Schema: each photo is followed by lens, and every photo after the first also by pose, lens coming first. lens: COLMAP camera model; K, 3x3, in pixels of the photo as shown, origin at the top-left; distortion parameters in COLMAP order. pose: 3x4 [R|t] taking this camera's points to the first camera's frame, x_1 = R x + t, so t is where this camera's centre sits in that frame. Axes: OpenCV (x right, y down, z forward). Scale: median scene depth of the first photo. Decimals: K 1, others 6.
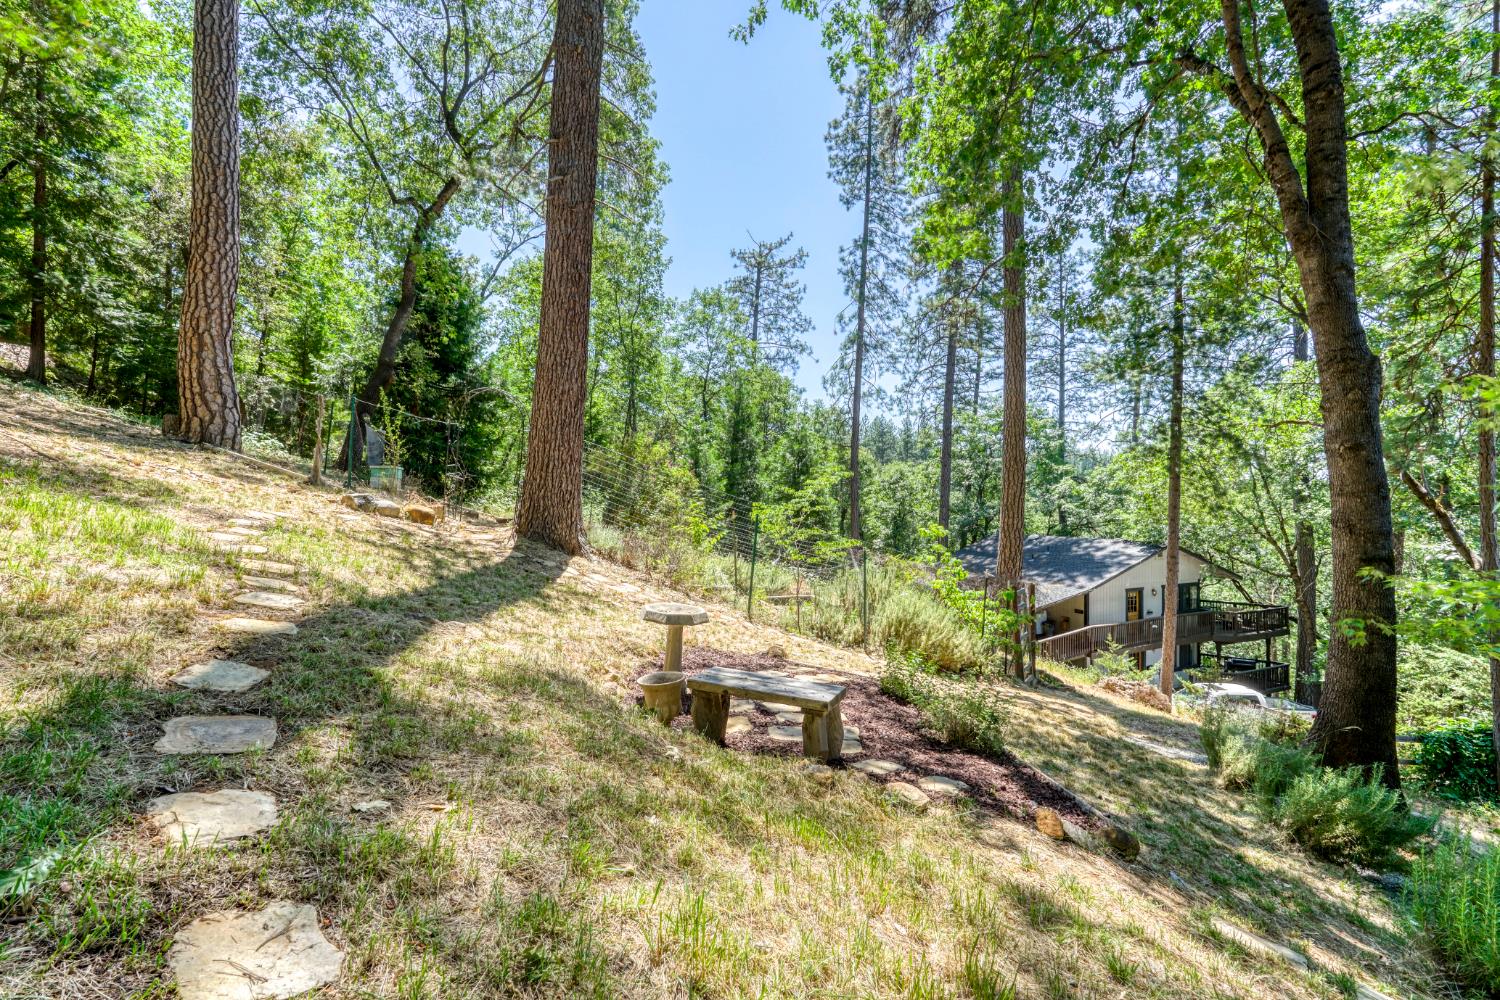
lens RADIAL K [[670.2, 0, 752.4], [0, 670.2, 499.6], [0, 0, 1]] dist [0.003420, 0.000911]
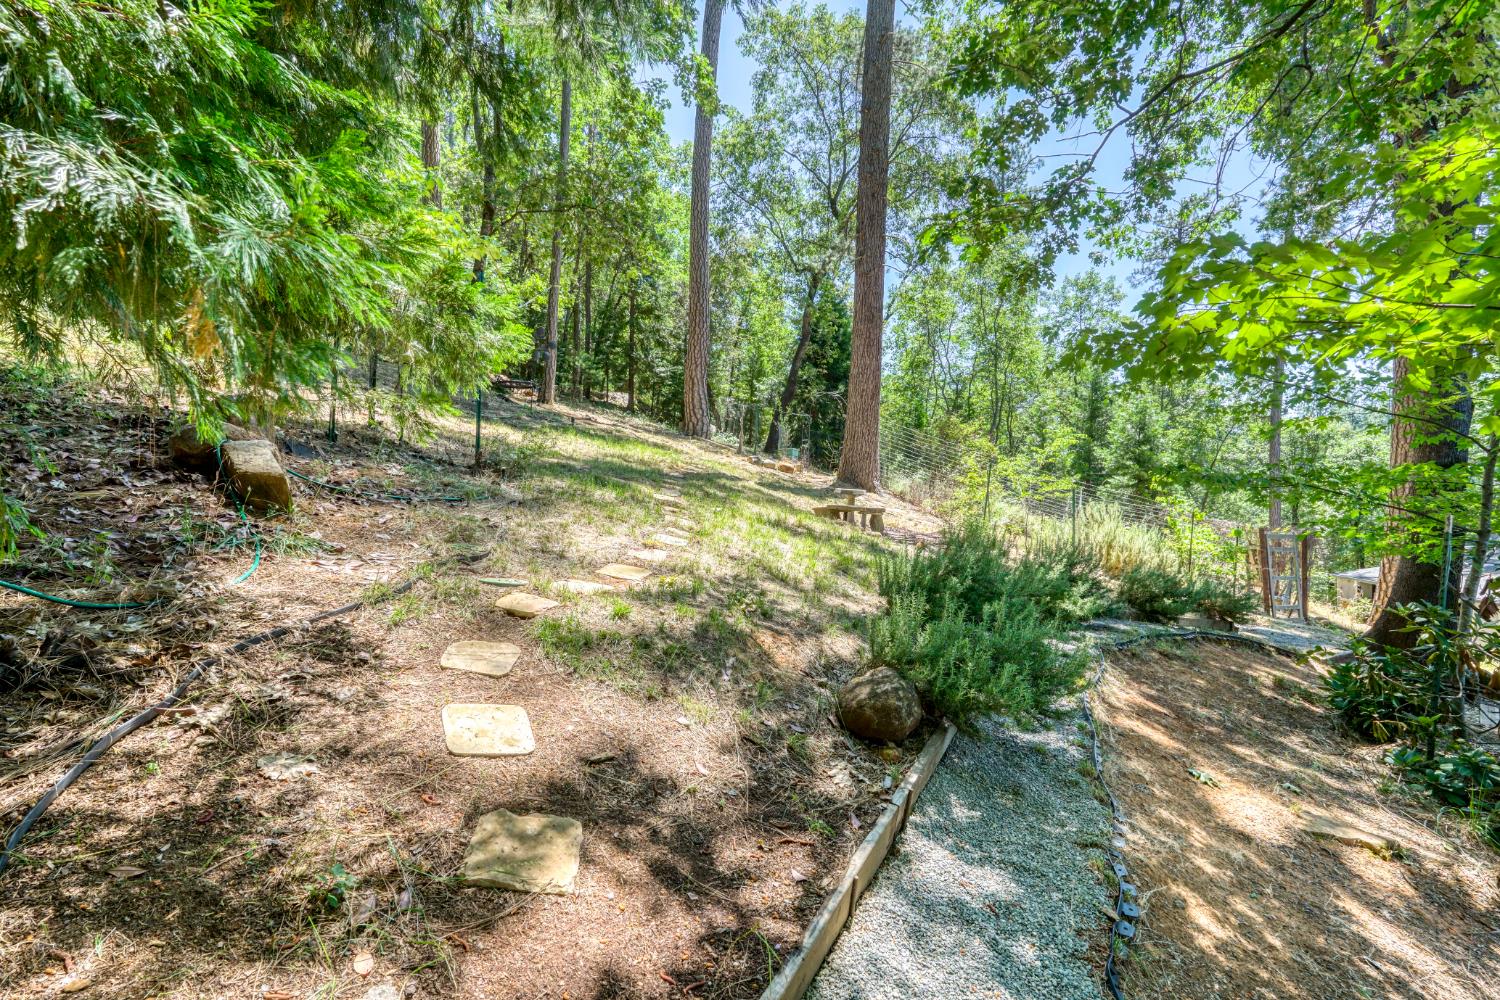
lens RADIAL K [[695.0, 0, 749.2], [0, 695.0, 500.2], [0, 0, 1]] dist [-0.004341, -0.000084]
pose [[0.803253, -0.002703, -0.595631, 0.296539], [0.002748, 0.999996, -0.000831, 0.062703], [0.595631, -0.000970, 0.803258, -0.302018]]
